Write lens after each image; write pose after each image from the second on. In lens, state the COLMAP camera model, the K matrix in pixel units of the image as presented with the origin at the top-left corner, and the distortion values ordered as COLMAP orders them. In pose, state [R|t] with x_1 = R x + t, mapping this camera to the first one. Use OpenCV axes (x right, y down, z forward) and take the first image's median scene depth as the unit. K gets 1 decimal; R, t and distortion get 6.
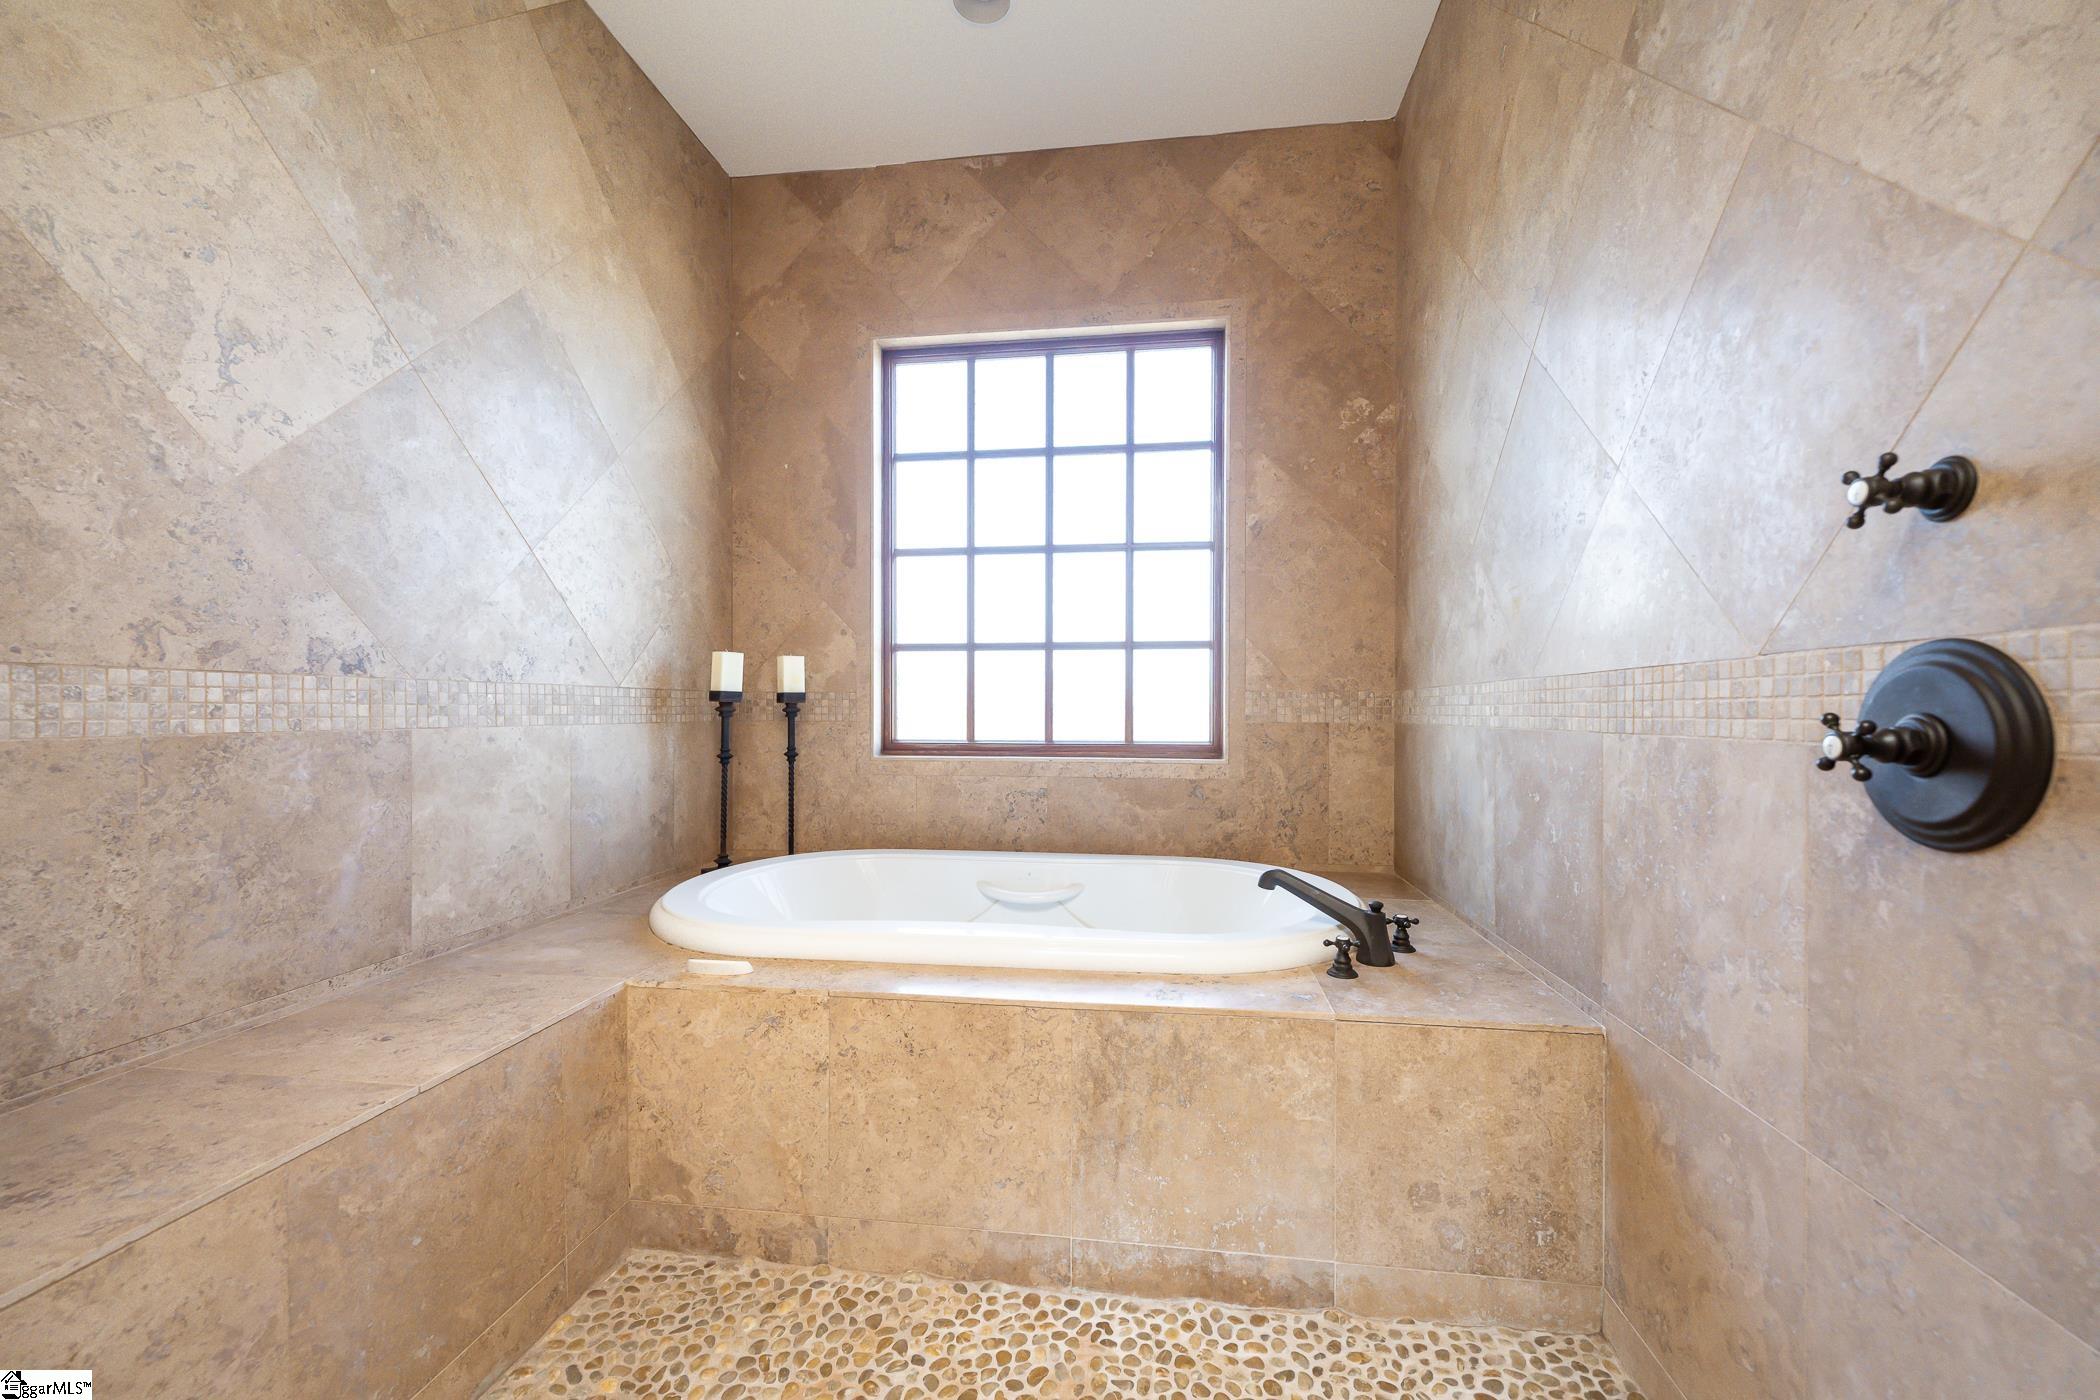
lens RADIAL K [[833.7, 0, 1046.7], [0, 833.7, 711.1], [0, 0, 1]] dist [0.021057, 0.000210]
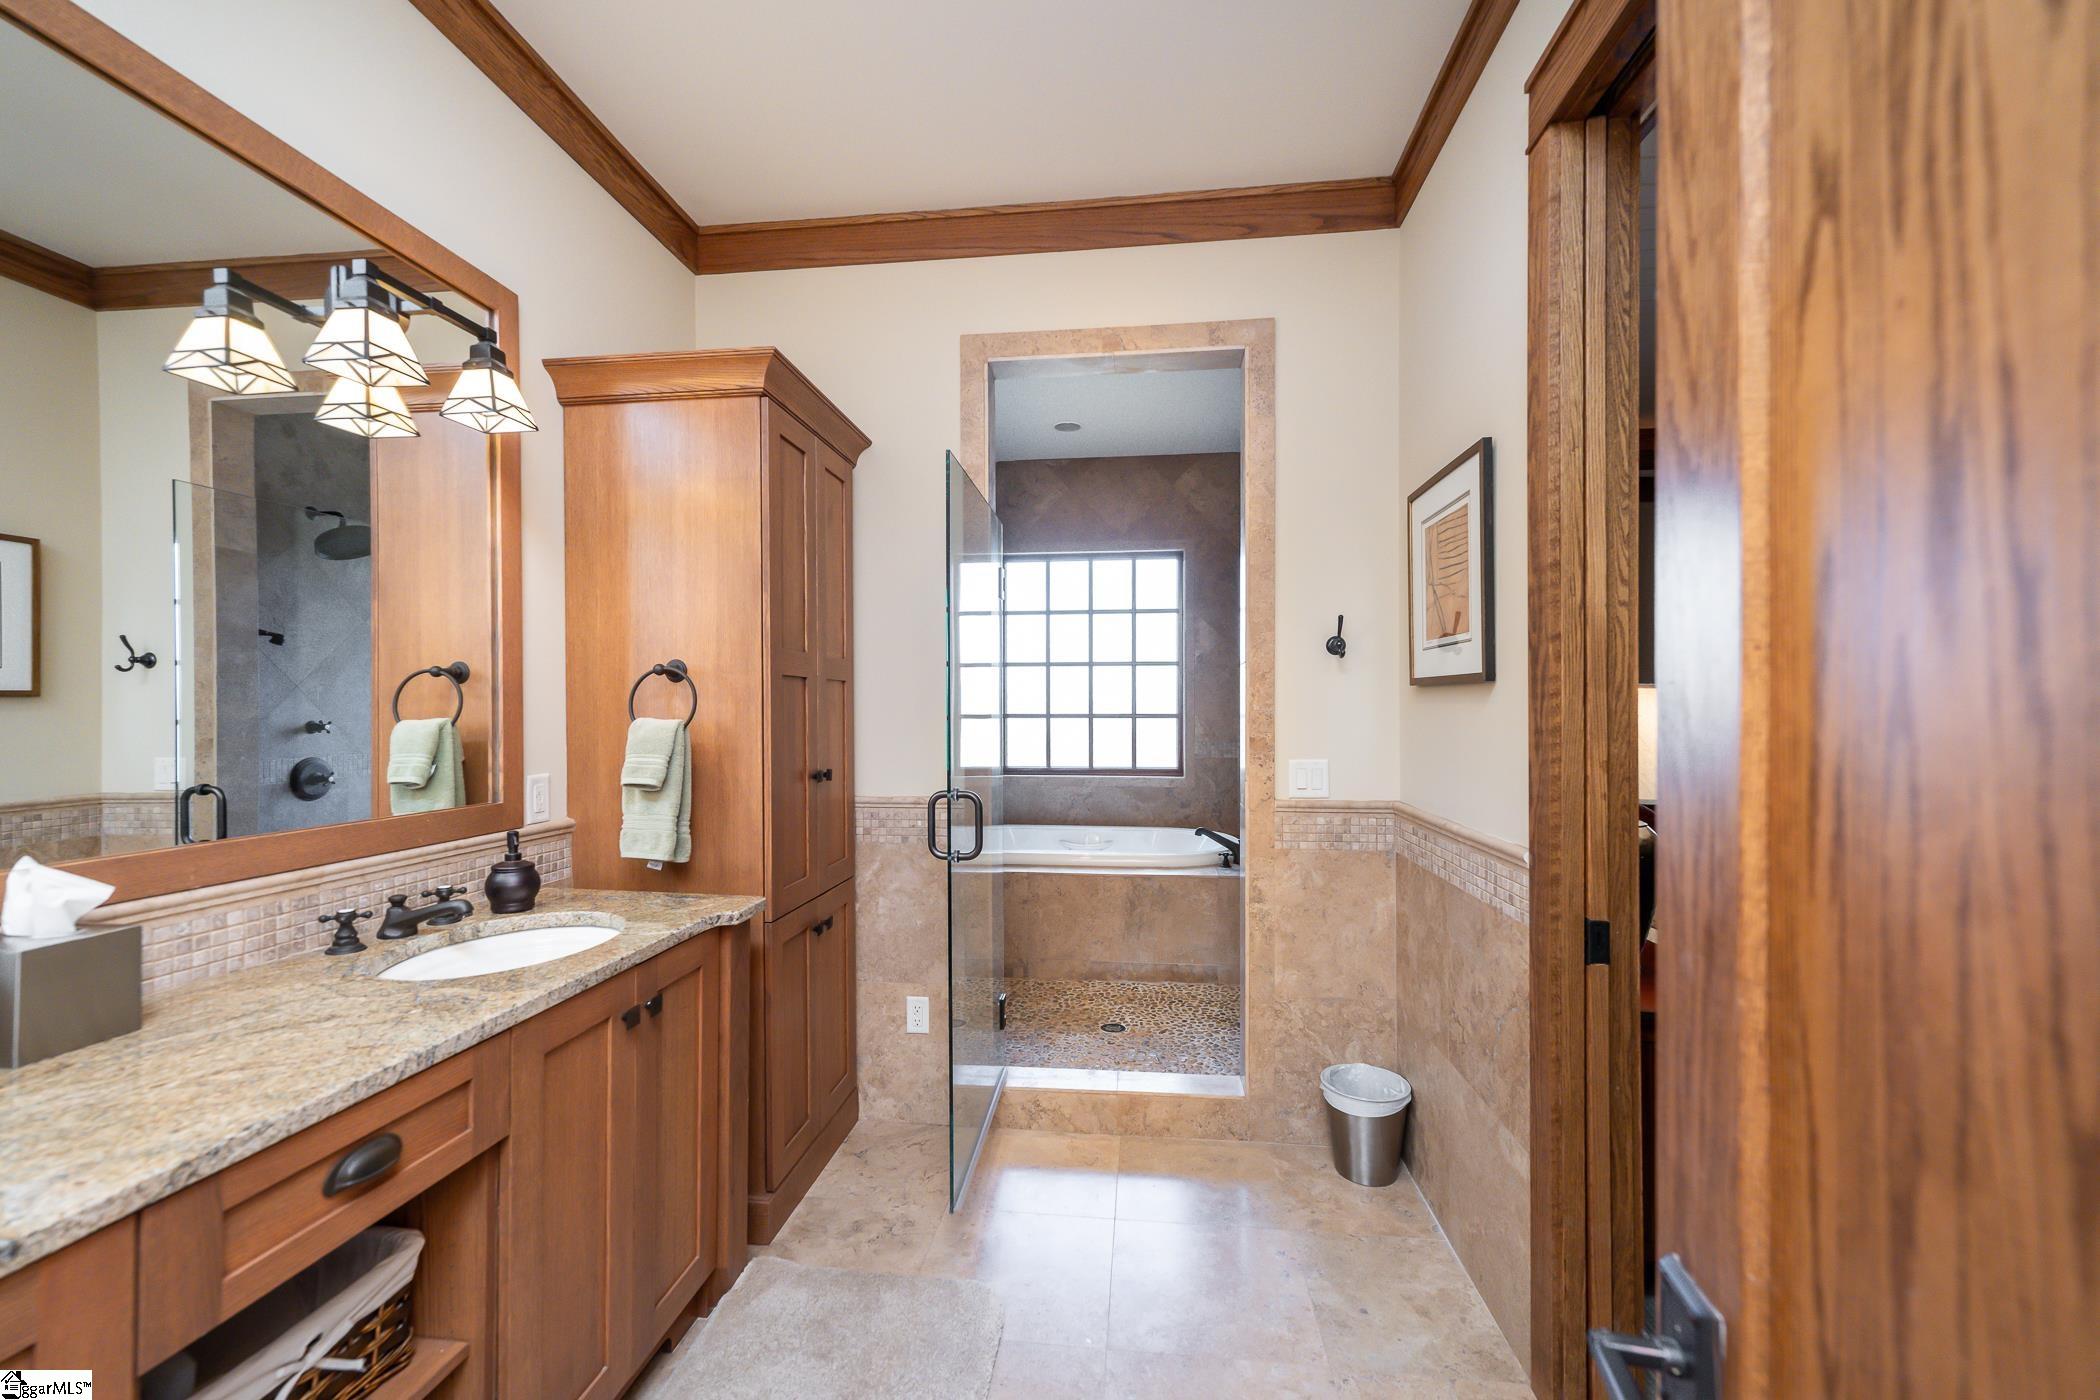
lens RADIAL K [[833.7, 0, 1054.7], [0, 833.7, 703.9], [0, 0, 1]] dist [0.021057, 0.000210]
pose [[0.999406, -0.002490, 0.034387, -0.151412], [0.002754, 0.999967, -0.007633, -0.097102], [-0.034366, 0.007723, 0.999379, -0.914656]]
